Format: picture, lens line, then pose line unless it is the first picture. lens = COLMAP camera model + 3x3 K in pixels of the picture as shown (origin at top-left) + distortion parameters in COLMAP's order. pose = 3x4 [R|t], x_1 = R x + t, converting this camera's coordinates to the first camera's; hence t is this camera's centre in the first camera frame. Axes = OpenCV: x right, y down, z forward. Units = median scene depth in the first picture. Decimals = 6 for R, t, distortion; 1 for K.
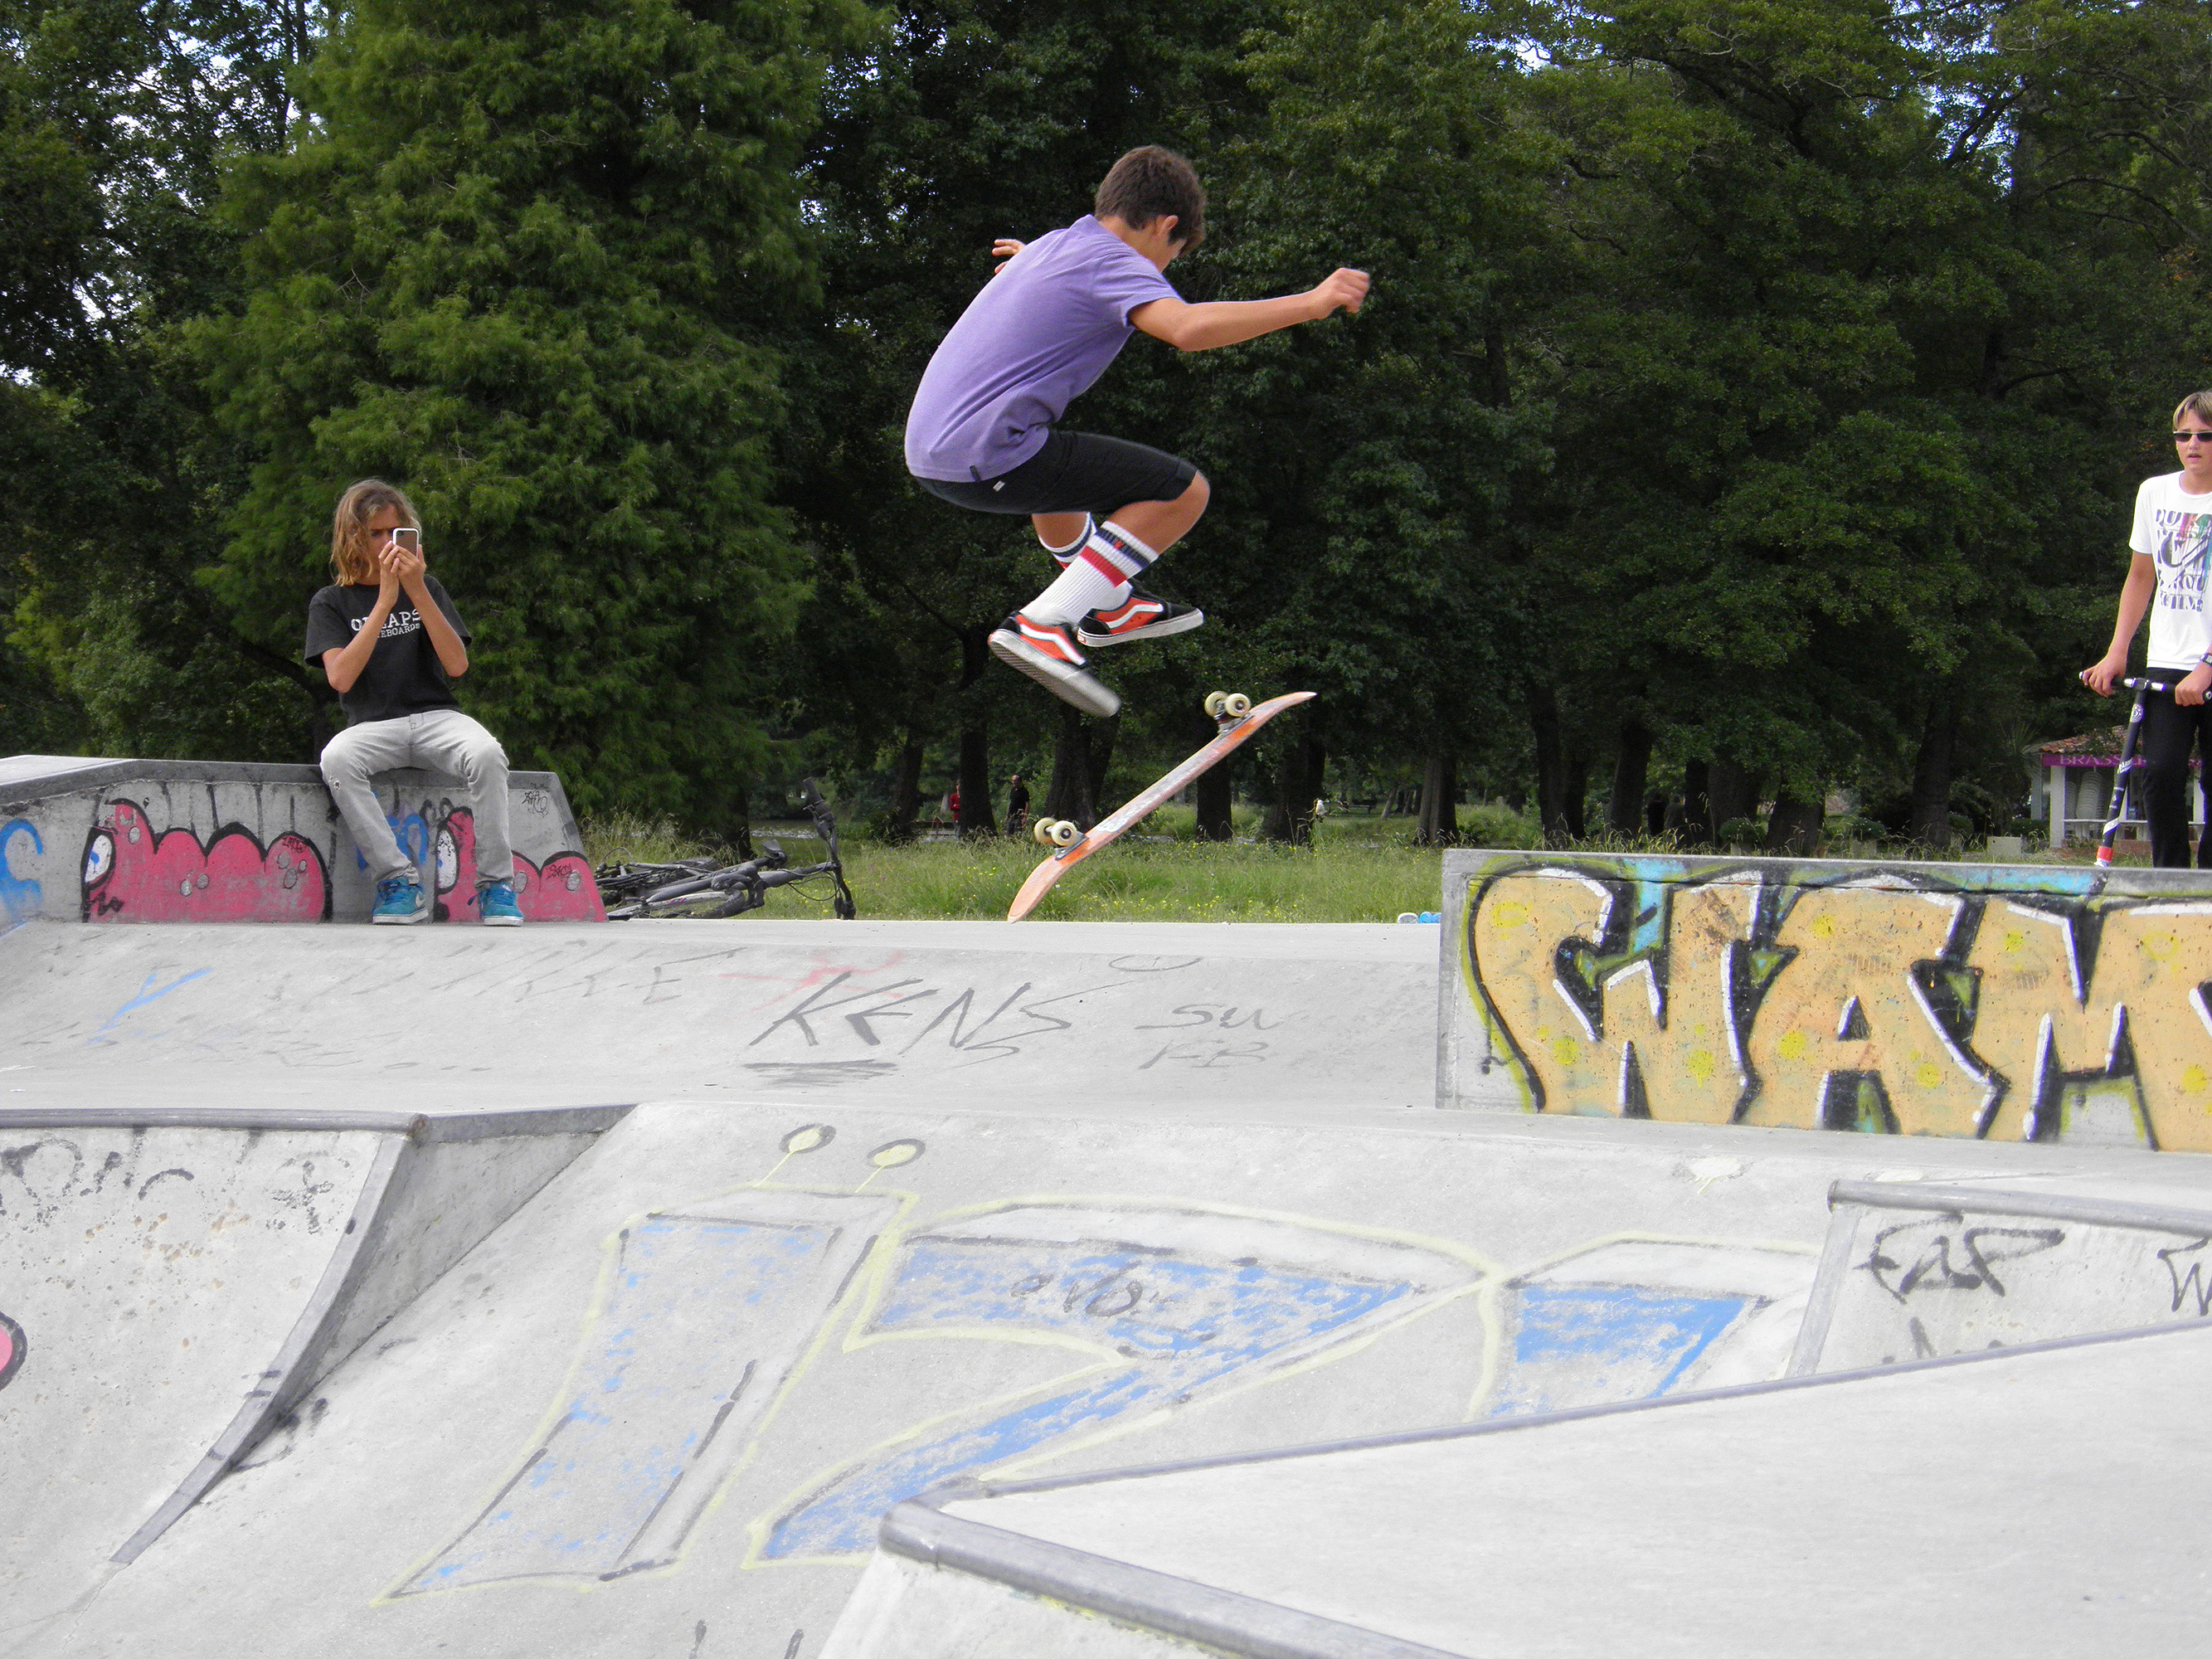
lens RADIAL K [[6543.5, 0, 1112.6], [0, 6543.5, 825.1], [0, 0, 1]] dist [0.337030, 0.000000]
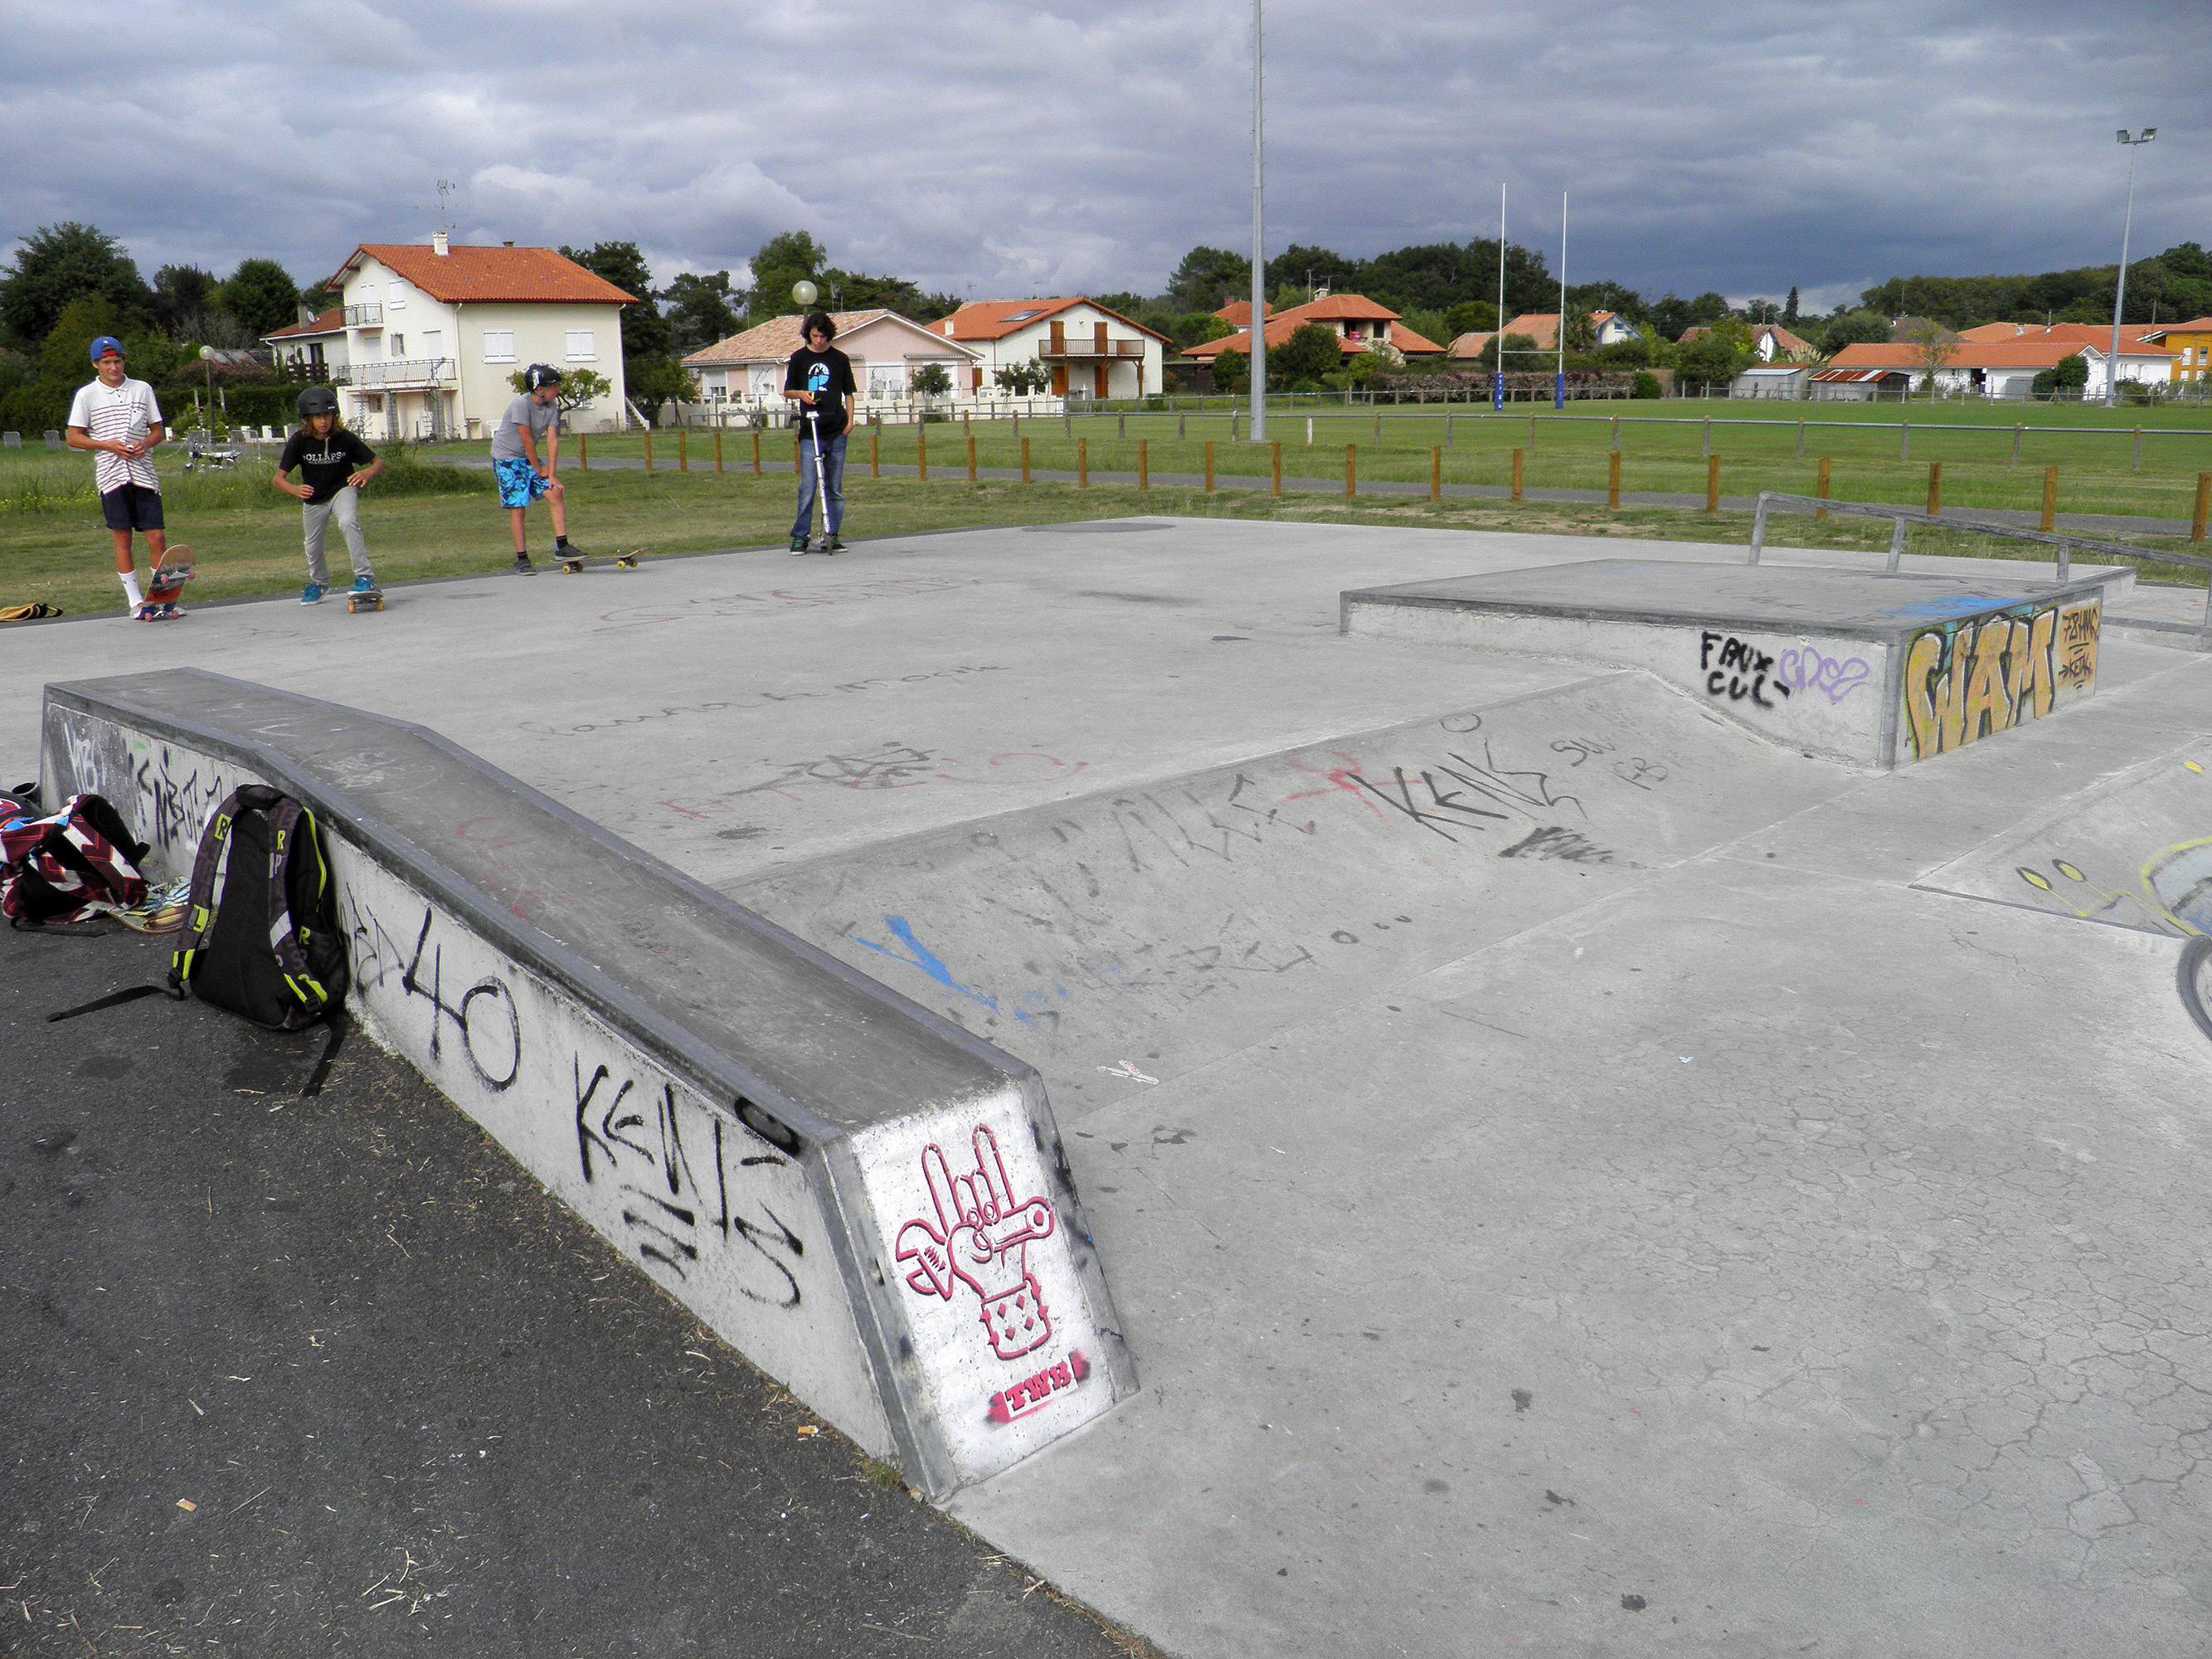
lens RADIAL K [[1843.8, 0, 1103.9], [0, 1843.8, 859.1], [0, 0, 1]] dist [-0.137014, 0.085936]
pose [[0.194508, -0.262845, 0.945029, -0.065410], [0.023466, 0.964400, 0.263404, -0.009765], [-0.980620, -0.029058, 0.193752, 0.151633]]
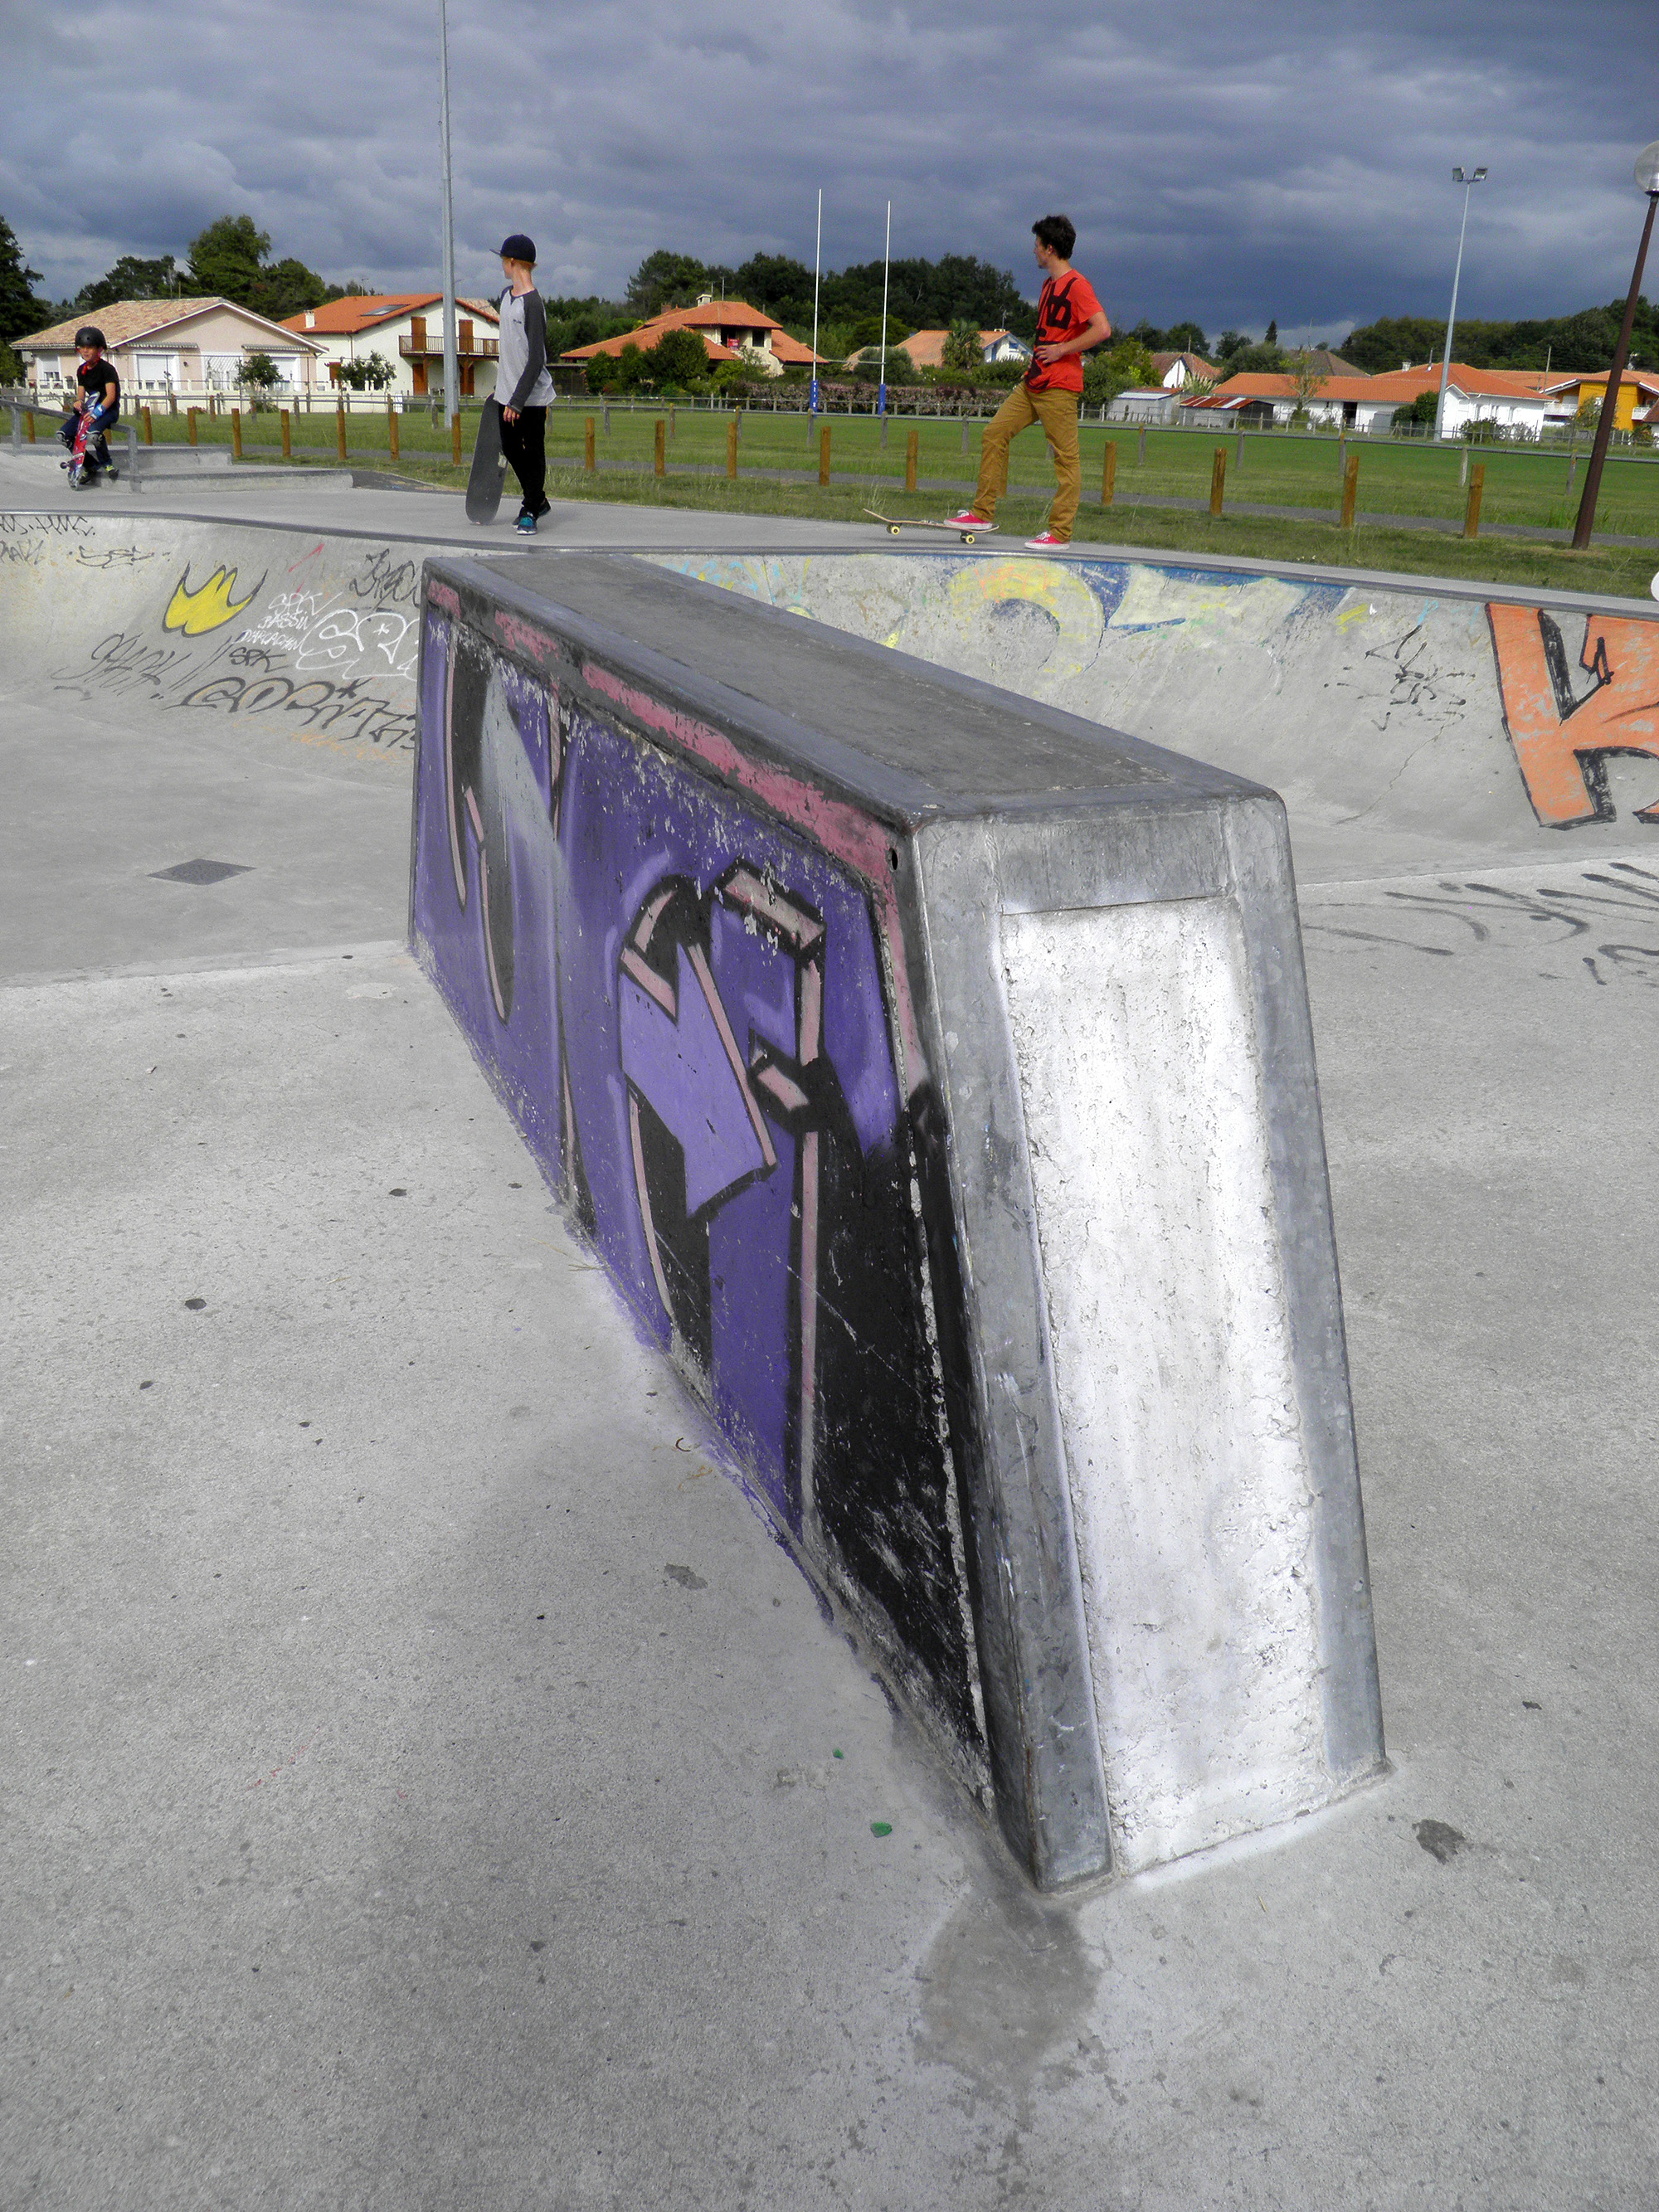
lens RADIAL K [[1843.8, 0, 819.8], [0, 1843.8, 1116.4], [0, 0, 1]] dist [-0.137014, 0.085936]
pose [[0.088869, -0.376559, 0.922120, -0.103434], [-0.023113, 0.924754, 0.379862, -0.002711], [-0.995775, -0.055071, 0.073478, 0.039851]]
